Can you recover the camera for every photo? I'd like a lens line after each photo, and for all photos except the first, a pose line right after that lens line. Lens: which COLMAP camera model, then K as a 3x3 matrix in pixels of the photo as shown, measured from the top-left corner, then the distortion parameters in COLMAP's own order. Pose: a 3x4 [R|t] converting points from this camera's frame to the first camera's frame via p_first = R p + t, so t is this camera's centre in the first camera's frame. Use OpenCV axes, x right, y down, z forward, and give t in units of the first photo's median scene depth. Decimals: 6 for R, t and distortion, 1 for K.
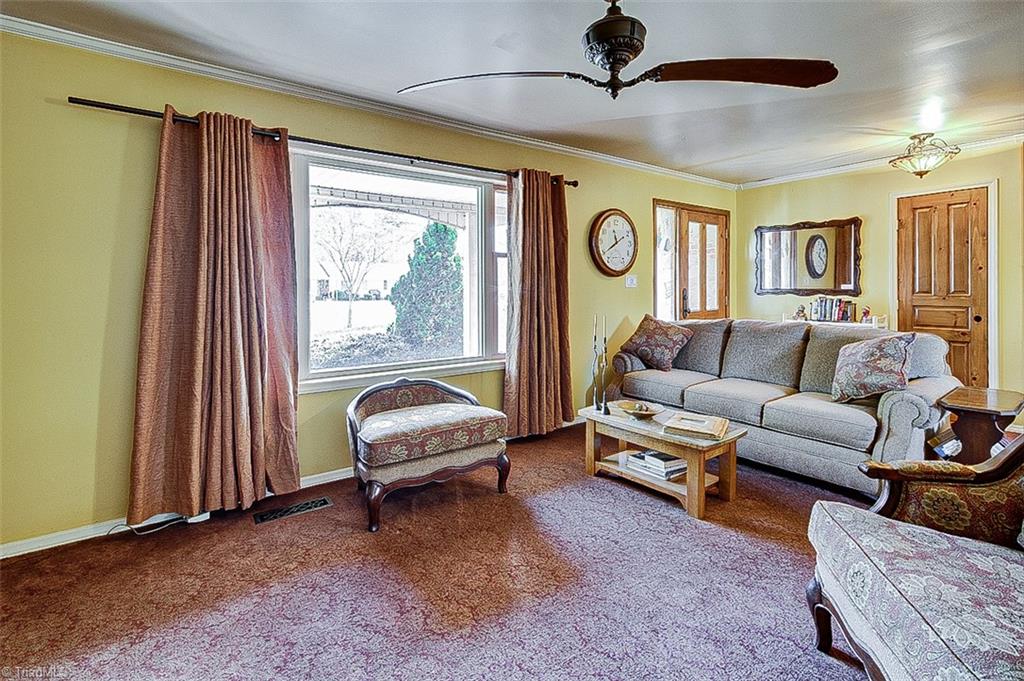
lens RADIAL K [[482.0, 0, 502.7], [0, 482.0, 292.8], [0, 0, 1]] dist [-0.002644, 0.000589]
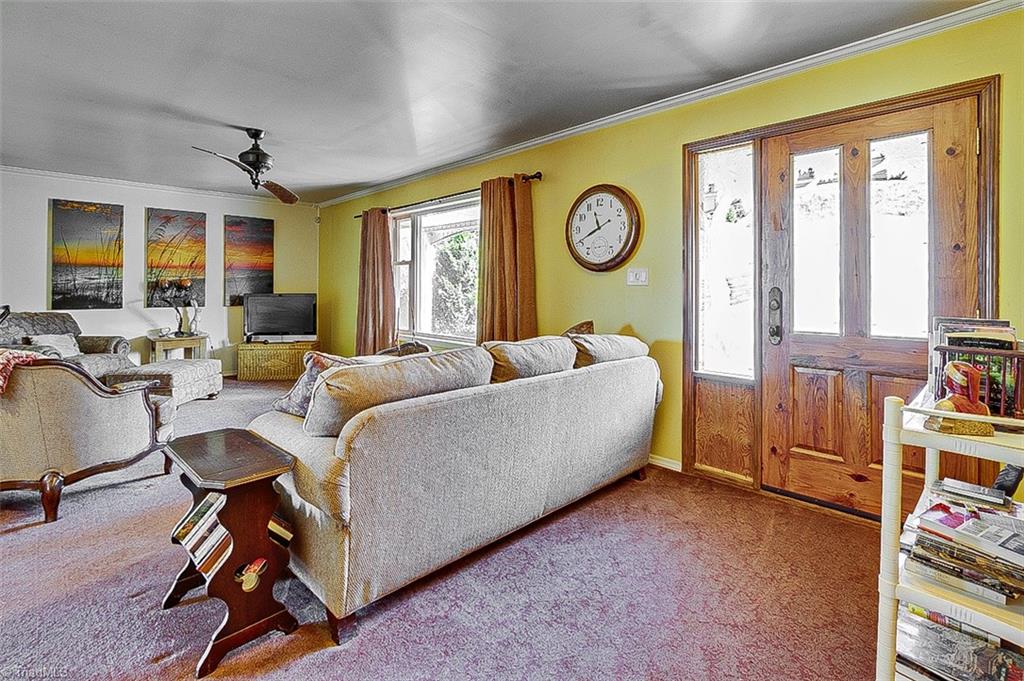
lens RADIAL K [[488.0, 0, 507.2], [0, 488.0, 295.0], [0, 0, 1]] dist [0.000377, 0.000532]
pose [[0.151732, 0.016354, -0.988286, 0.982617], [-0.011558, 0.999824, 0.014771, -0.004223], [0.988354, 0.009181, 0.151894, 0.715433]]
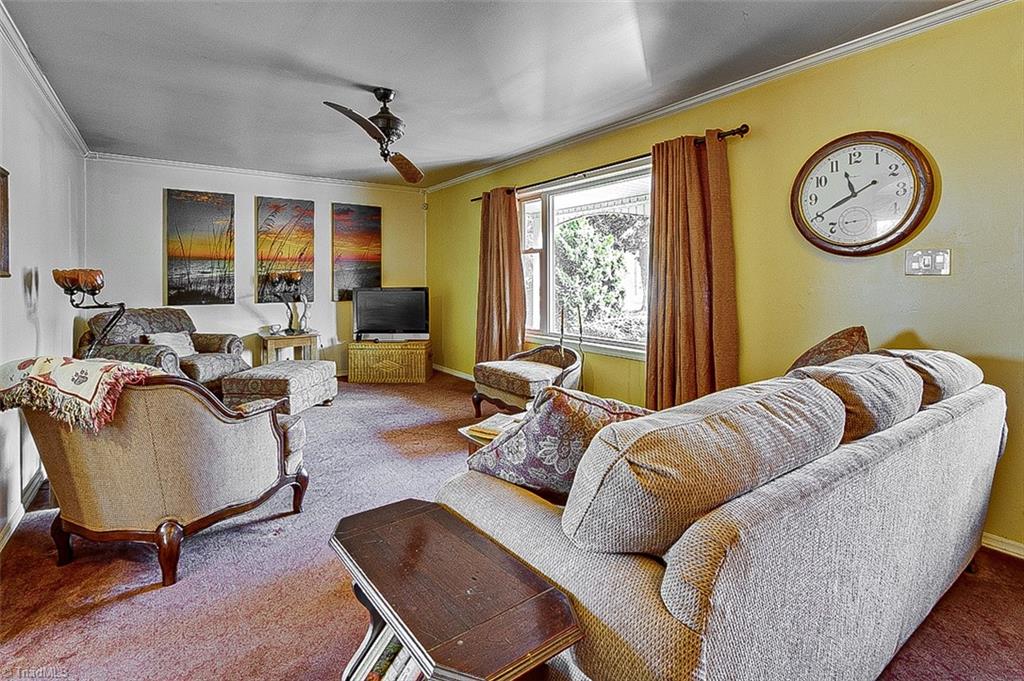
lens RADIAL K [[482.0, 0, 502.7], [0, 482.0, 292.8], [0, 0, 1]] dist [-0.002644, 0.000589]
pose [[0.009521, 0.027237, -0.999584, 0.775877], [-0.006295, 0.999611, 0.027178, -0.002485], [0.999935, 0.006034, 0.009689, 0.575649]]
